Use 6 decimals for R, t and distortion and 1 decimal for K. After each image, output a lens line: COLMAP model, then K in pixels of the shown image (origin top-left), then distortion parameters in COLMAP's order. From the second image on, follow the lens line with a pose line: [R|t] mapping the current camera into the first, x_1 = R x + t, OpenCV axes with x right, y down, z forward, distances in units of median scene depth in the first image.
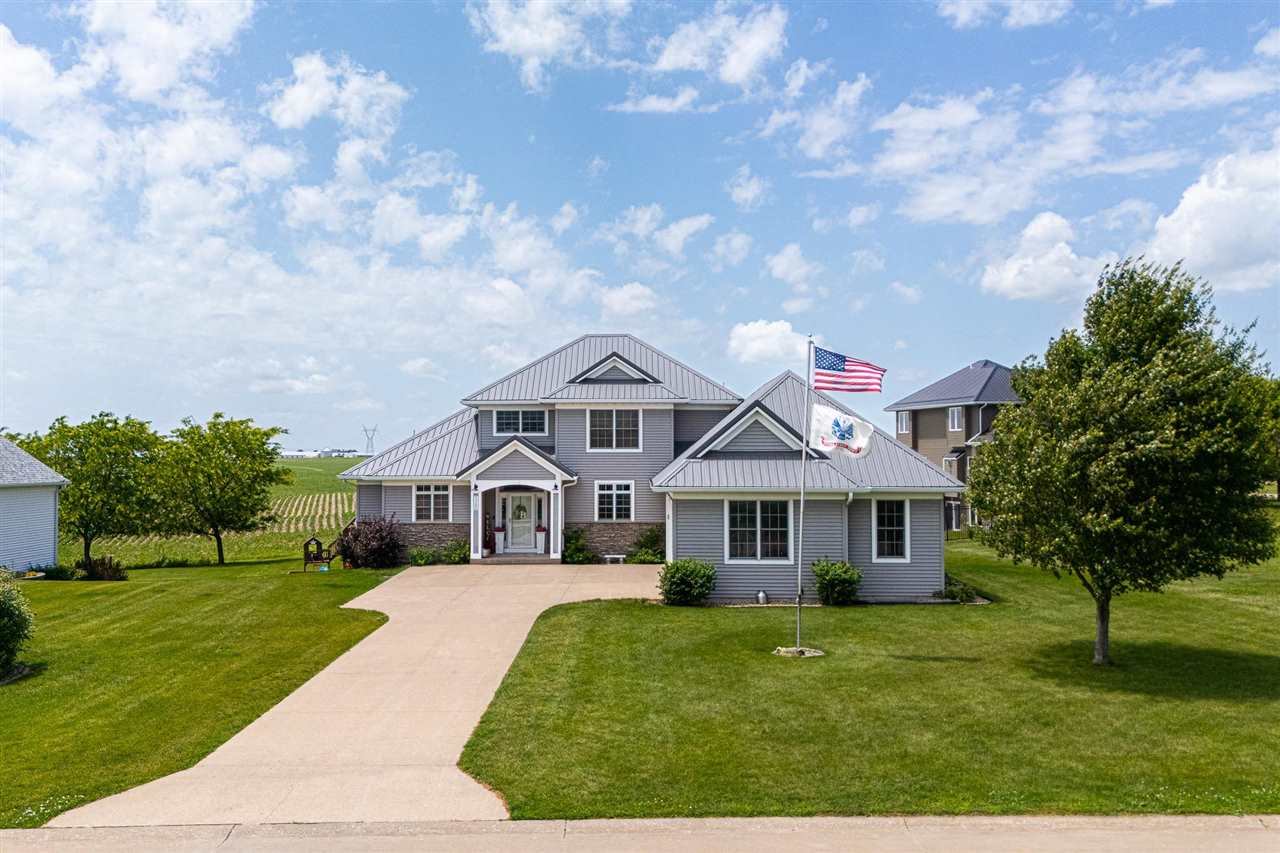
lens RADIAL K [[1090.3, 0, 640.0], [0, 1090.3, 426.5], [0, 0, 1]] dist [0.084066, -0.105890]
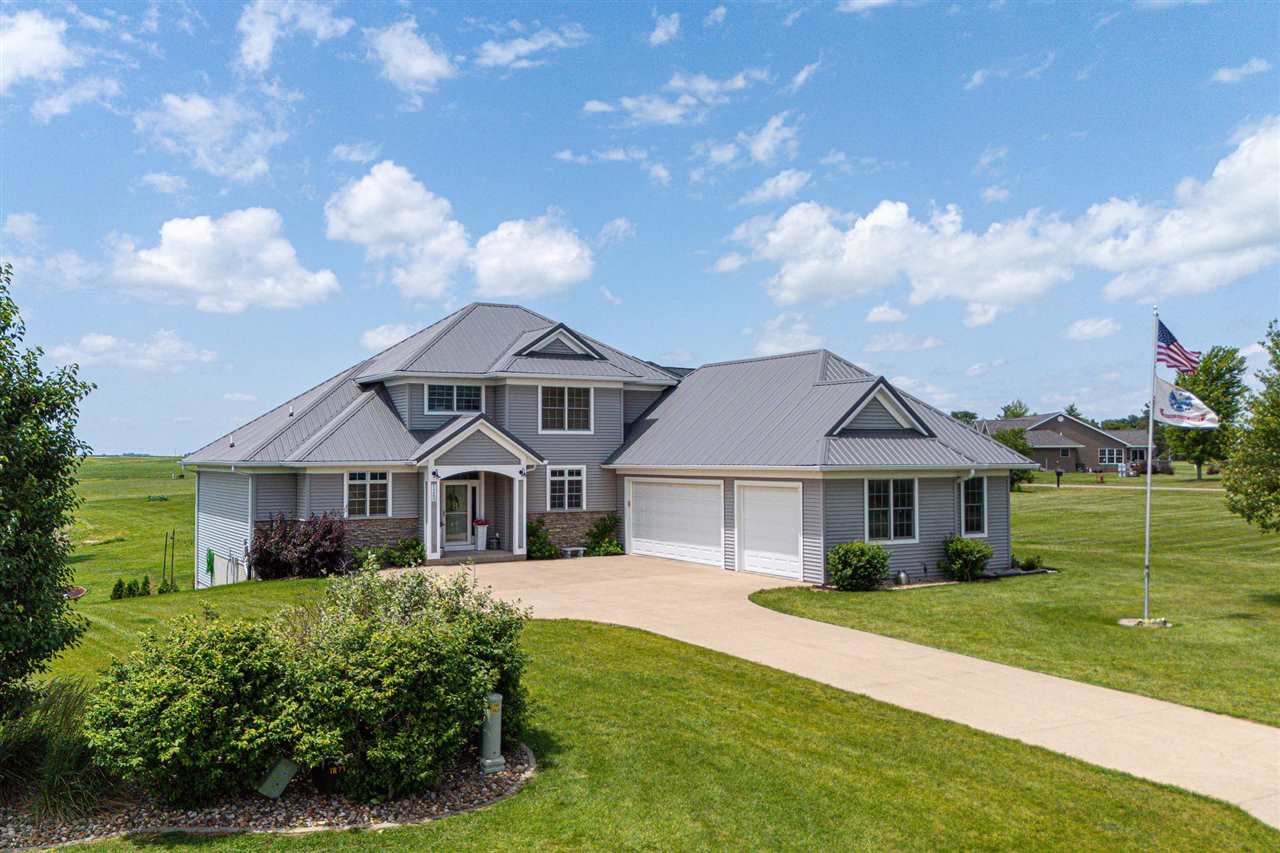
lens RADIAL K [[1090.3, 0, 640.0], [0, 1090.3, 426.5], [0, 0, 1]] dist [0.084066, -0.105890]
pose [[0.874910, 0.009997, 0.484183, -0.409122], [-0.011226, 0.999937, -0.000359, 0.016935], [-0.484156, -0.005121, 0.874967, 0.180979]]
